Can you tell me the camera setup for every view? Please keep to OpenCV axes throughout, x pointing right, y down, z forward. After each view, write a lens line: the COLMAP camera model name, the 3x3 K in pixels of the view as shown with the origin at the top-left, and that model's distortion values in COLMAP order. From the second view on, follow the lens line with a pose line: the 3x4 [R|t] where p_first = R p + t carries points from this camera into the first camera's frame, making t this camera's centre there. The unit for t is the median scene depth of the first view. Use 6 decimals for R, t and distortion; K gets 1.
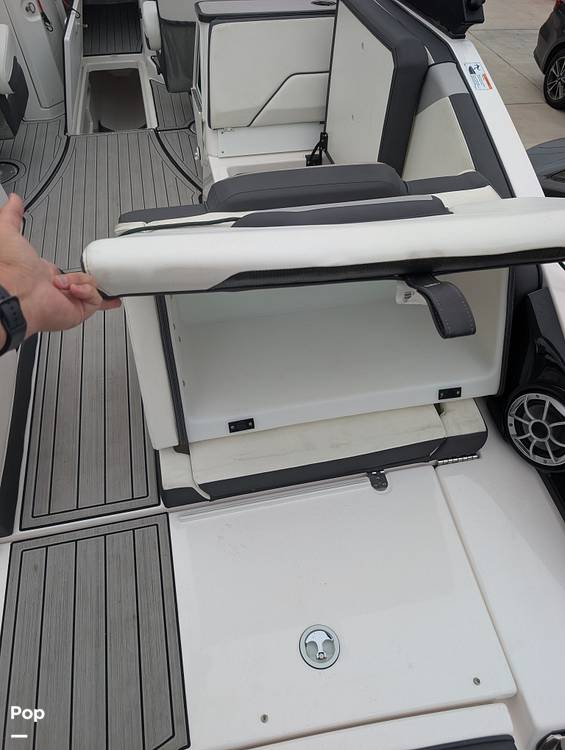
lens RADIAL K [[550.4, 0, 282.5], [0, 550.4, 375.0], [0, 0, 1]] dist [0.012487, -0.026510]
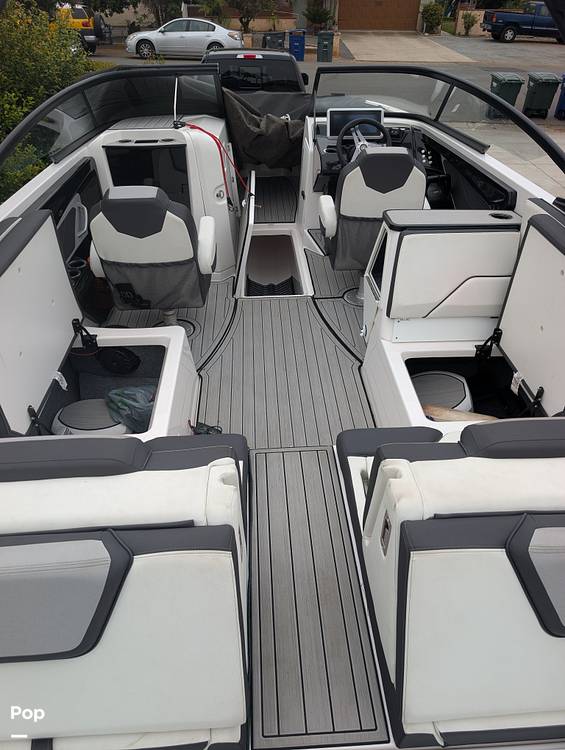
lens RADIAL K [[550.4, 0, 282.5], [0, 550.4, 375.0], [0, 0, 1]] dist [0.012487, -0.026510]
pose [[0.986212, 0.080855, -0.144387, -0.141872], [-0.109431, 0.973149, -0.202499, -0.078063], [0.124137, 0.215507, 0.968580, -0.043857]]
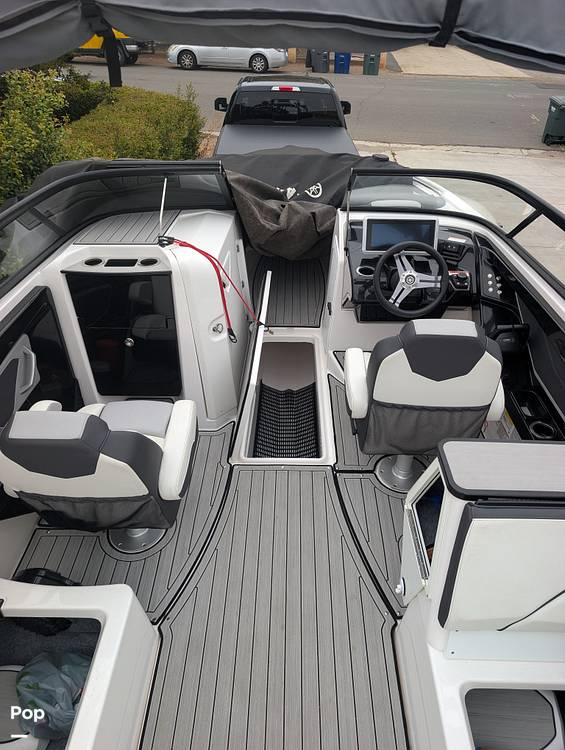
lens RADIAL K [[557.7, 0, 287.2], [0, 557.7, 363.6], [0, 0, 1]] dist [0.000453, -0.009394]
pose [[0.973036, 0.120380, -0.196748, -0.182454], [-0.163217, 0.962076, -0.218565, -0.480386], [0.162975, 0.244784, 0.955782, 0.185750]]
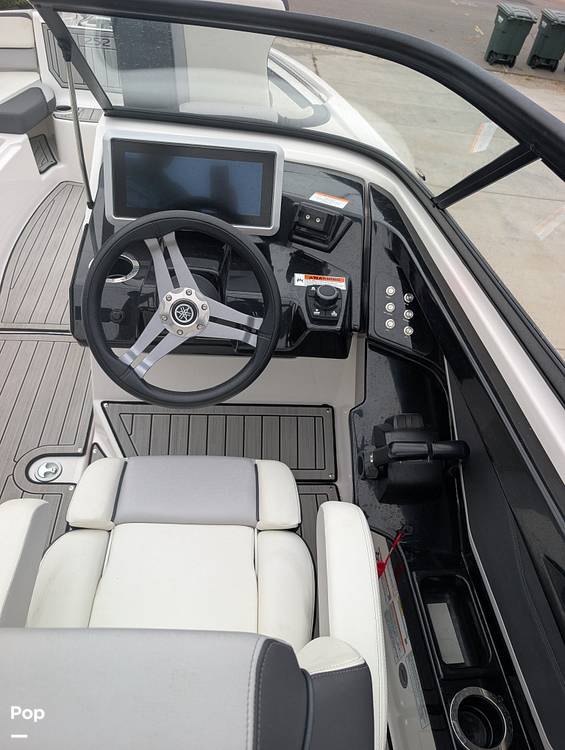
lens RADIAL K [[575.3, 0, 282.5], [0, 575.3, 375.0], [0, 0, 1]] dist [0.003085, -0.005211]
pose [[0.984965, 0.166456, -0.046227, -0.095940], [-0.170439, 0.979993, -0.102779, -0.786785], [0.028194, 0.109113, 0.993629, 0.716616]]
